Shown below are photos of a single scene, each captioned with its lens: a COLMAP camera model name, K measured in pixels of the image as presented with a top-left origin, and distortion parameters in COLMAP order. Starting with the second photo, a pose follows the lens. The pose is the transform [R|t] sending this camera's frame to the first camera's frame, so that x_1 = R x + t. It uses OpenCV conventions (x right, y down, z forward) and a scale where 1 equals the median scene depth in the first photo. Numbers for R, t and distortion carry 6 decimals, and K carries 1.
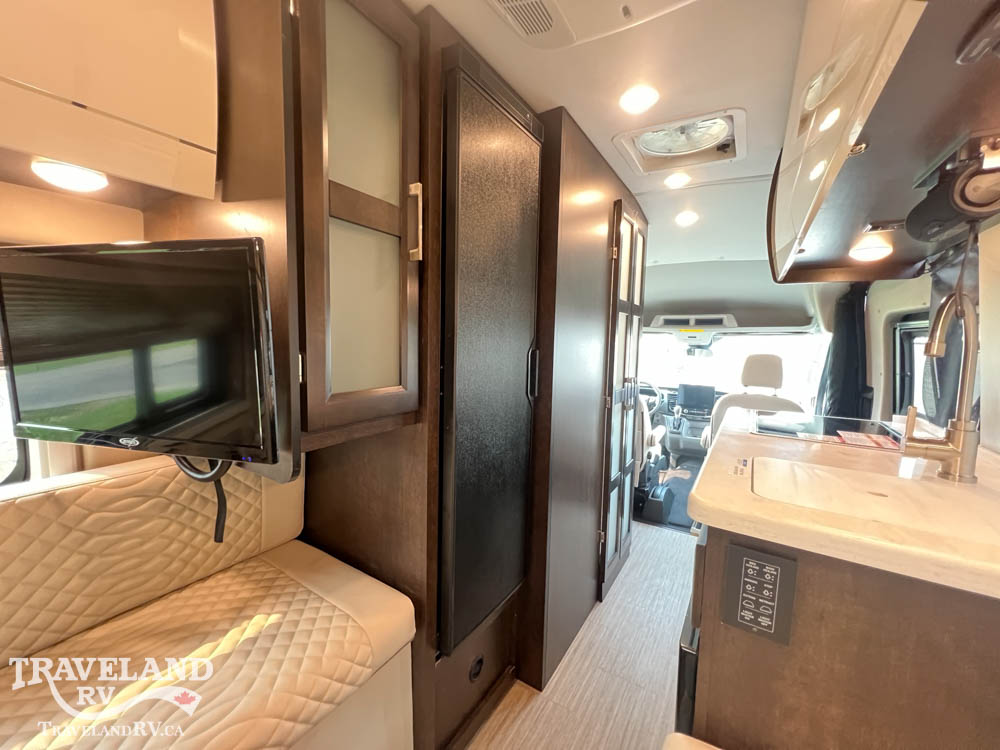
lens RADIAL K [[399.4, 0, 498.2], [0, 399.4, 373.9], [0, 0, 1]] dist [-0.001553, 0.000931]
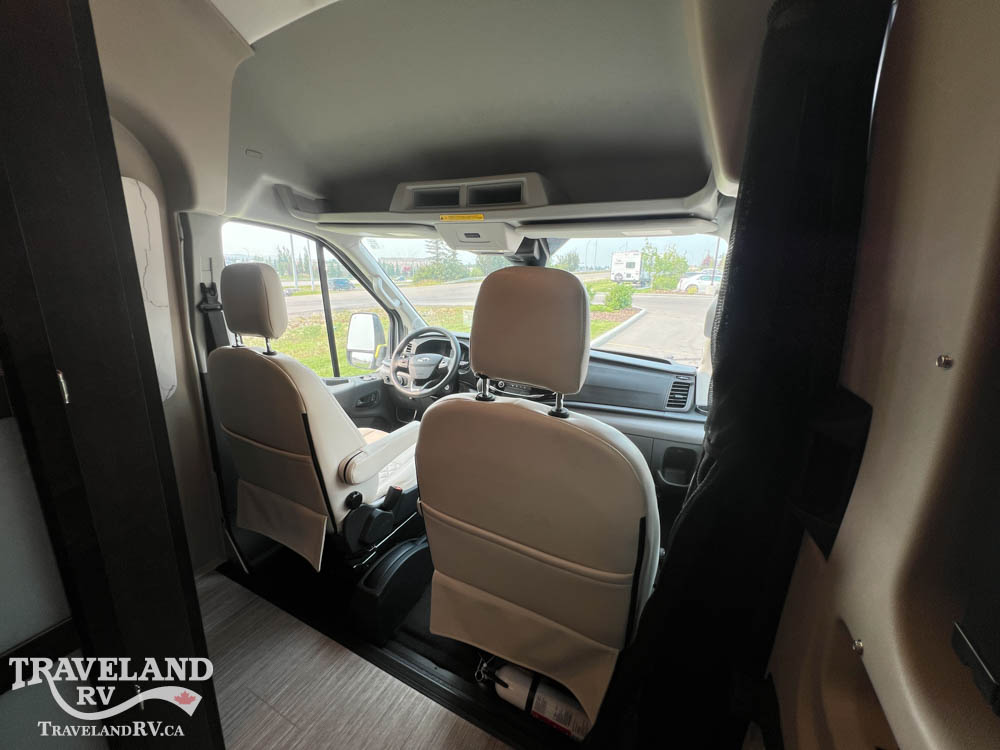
lens RADIAL K [[399.4, 0, 498.2], [0, 399.4, 373.9], [0, 0, 1]] dist [-0.001553, 0.000931]
pose [[0.994783, -0.010079, 0.101516, 1.285659], [-0.007131, 0.985804, 0.167748, -0.040183], [-0.101765, -0.167597, 0.980589, 1.469223]]
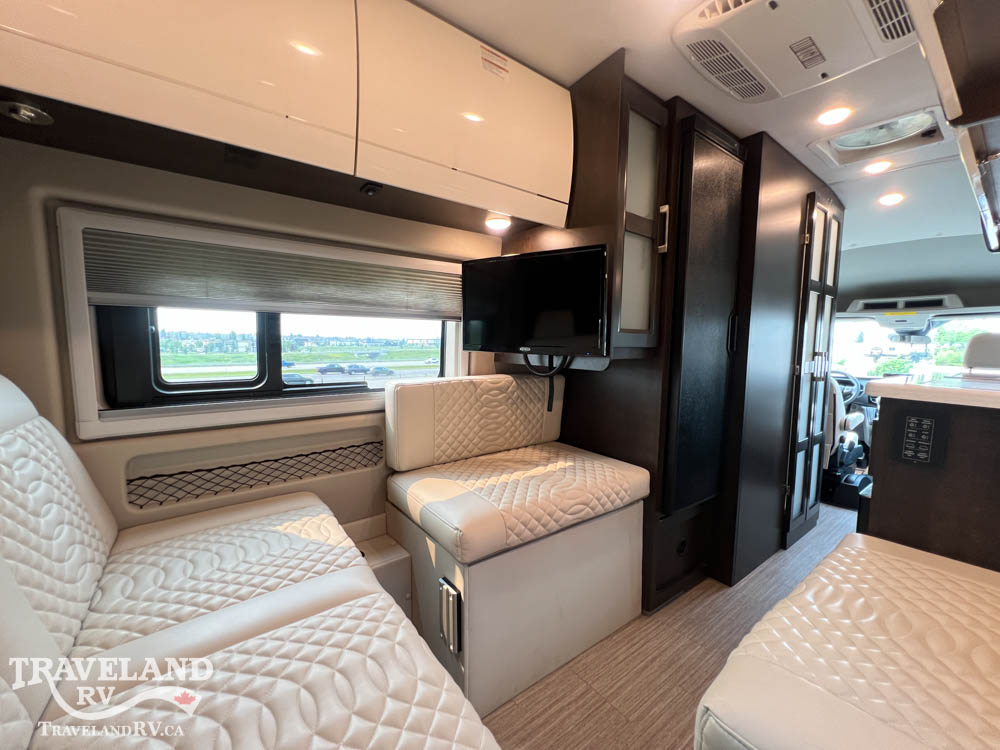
lens RADIAL K [[399.4, 0, 498.2], [0, 399.4, 373.9], [0, 0, 1]] dist [-0.001553, 0.000931]
pose [[0.936105, 0.024680, -0.350853, -0.203517], [-0.030531, 0.999472, -0.011154, 0.202051], [0.350392, 0.021153, 0.936364, -0.606294]]
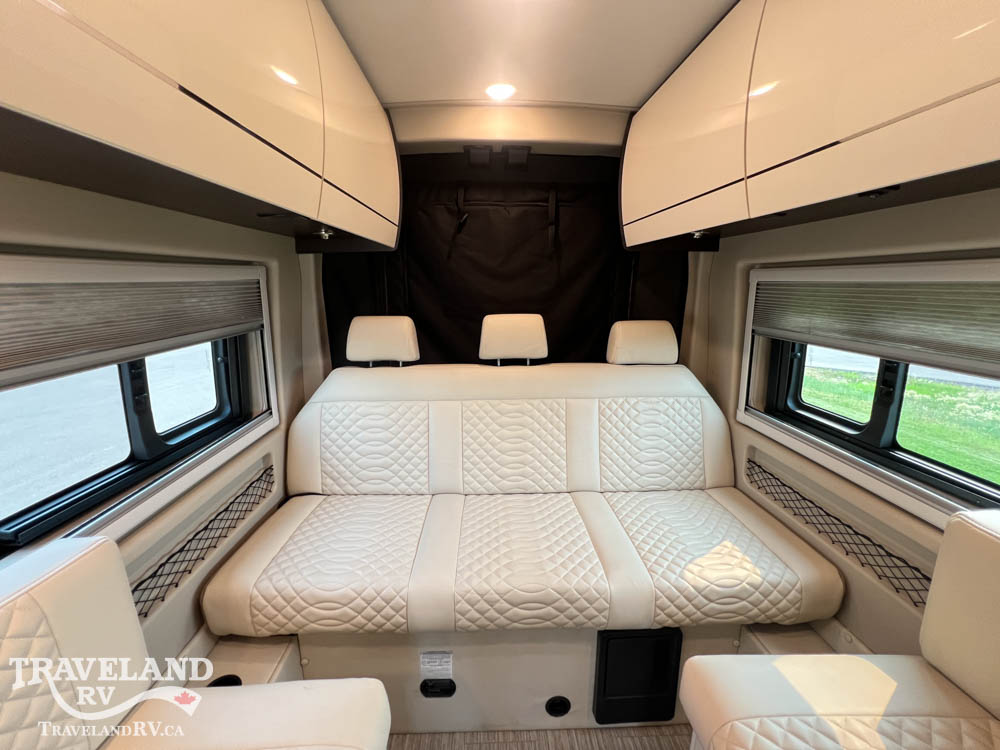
lens RADIAL K [[399.4, 0, 498.2], [0, 399.4, 373.9], [0, 0, 1]] dist [-0.001553, 0.000931]
pose [[-0.822100, 0.113471, -0.557921, 0.041808], [-0.066692, 0.953999, 0.292297, -0.143918], [0.565423, 0.277506, -0.776715, 0.507821]]
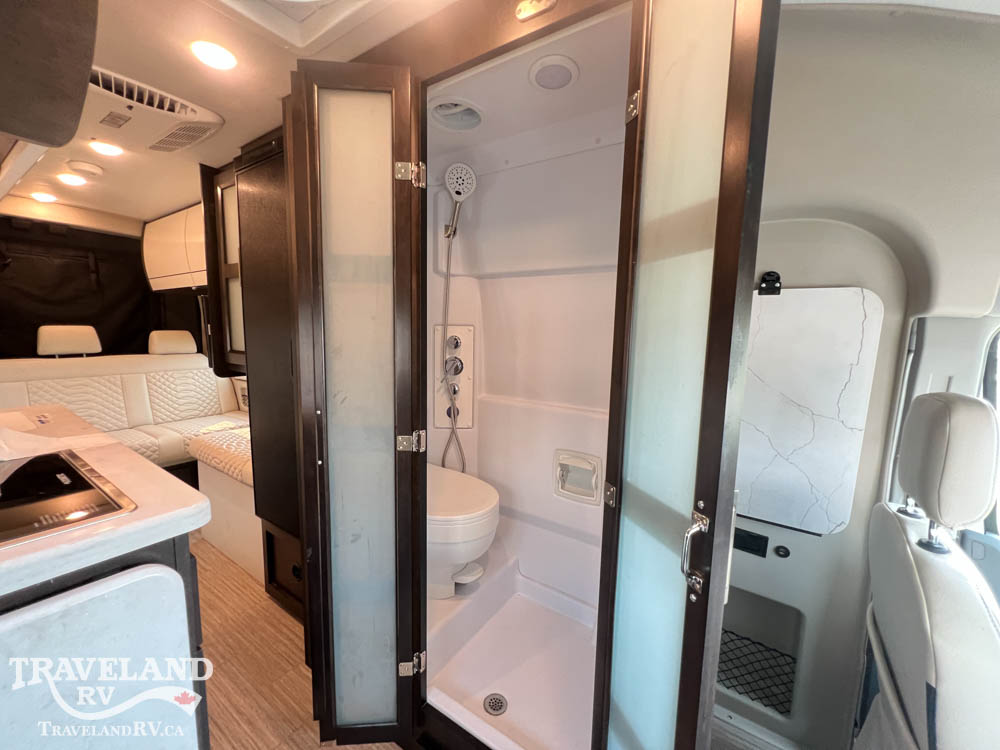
lens RADIAL K [[399.4, 0, 498.2], [0, 399.4, 373.9], [0, 0, 1]] dist [-0.001553, 0.000931]
pose [[-0.028142, 0.096698, -0.994916, 1.395331], [-0.111318, 0.988816, 0.099254, -0.159017], [0.993386, 0.113545, -0.017063, 1.873870]]
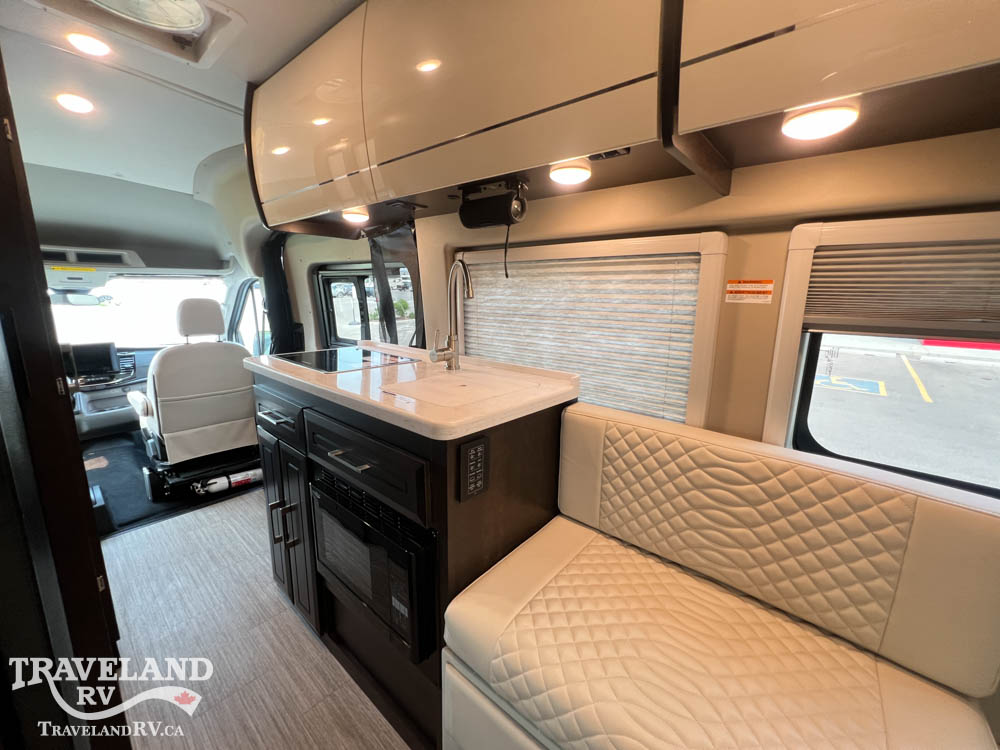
lens RADIAL K [[399.4, 0, 498.2], [0, 399.4, 373.9], [0, 0, 1]] dist [-0.001553, 0.000931]
pose [[0.149179, -0.215500, 0.965042, -0.368060], [0.074443, 0.975640, 0.206360, -0.043209], [-0.986004, 0.041056, 0.161587, 0.374538]]
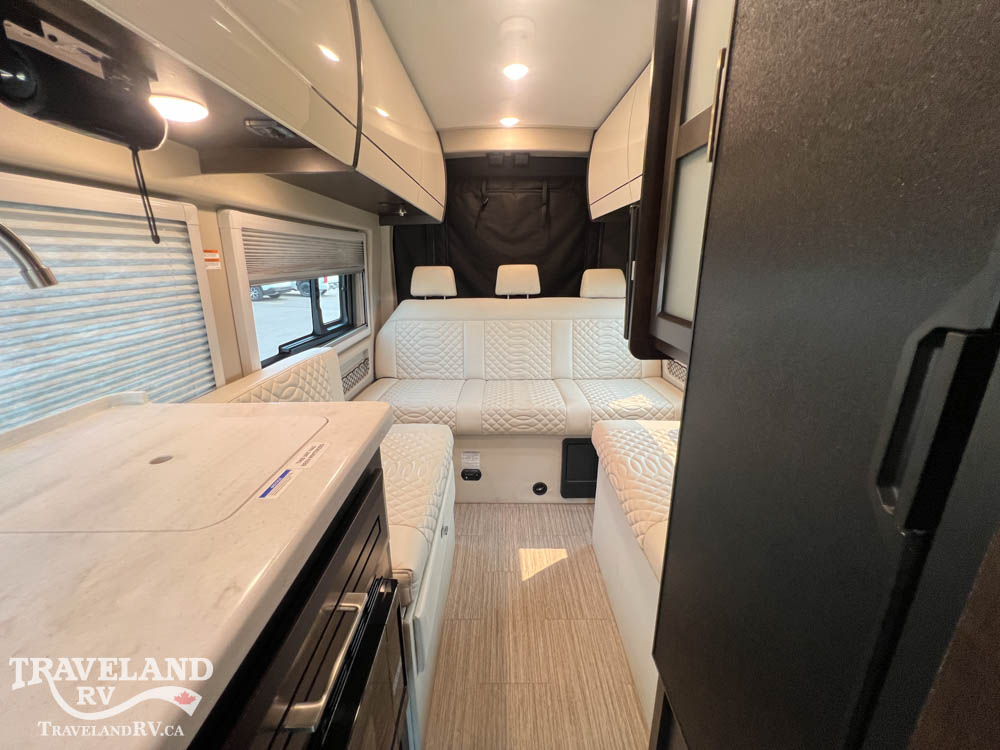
lens RADIAL K [[399.4, 0, 498.2], [0, 399.4, 373.9], [0, 0, 1]] dist [-0.001553, 0.000931]
pose [[-0.845864, 0.135455, -0.515912, 0.482149], [-0.058327, 0.937929, 0.341887, -0.114238], [0.530200, 0.319281, -0.785460, 1.230162]]
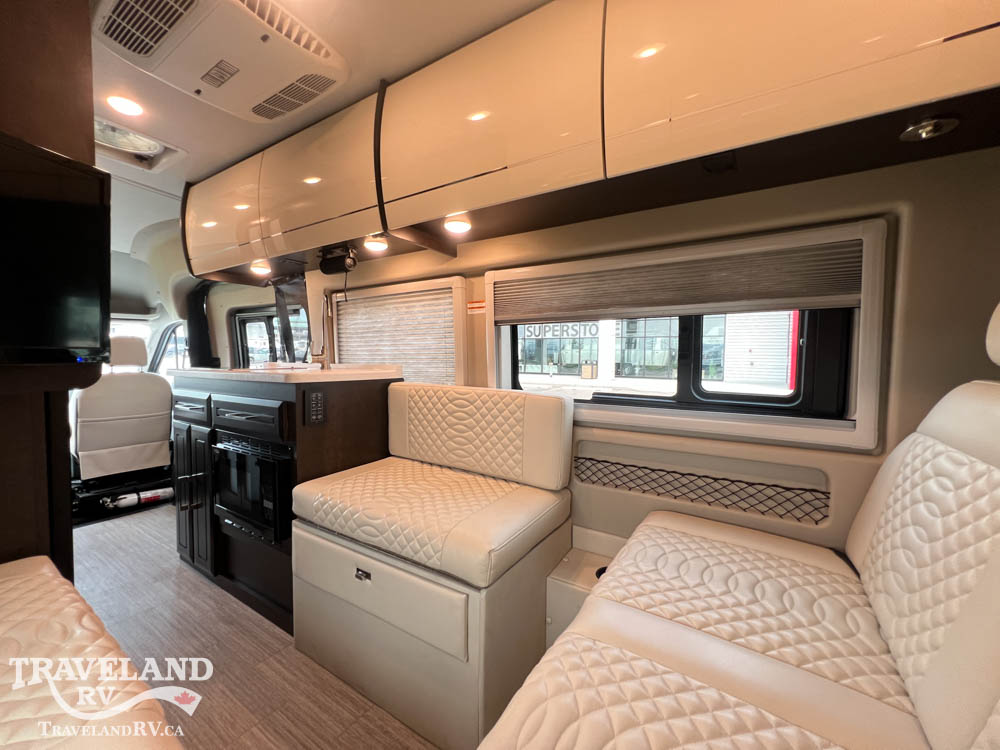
lens RADIAL K [[399.4, 0, 498.2], [0, 399.4, 373.9], [0, 0, 1]] dist [-0.001553, 0.000931]
pose [[0.006529, -0.064194, 0.997916, -0.993633], [0.085407, 0.994327, 0.063404, 0.162430], [-0.996325, 0.084815, 0.011975, -0.089003]]
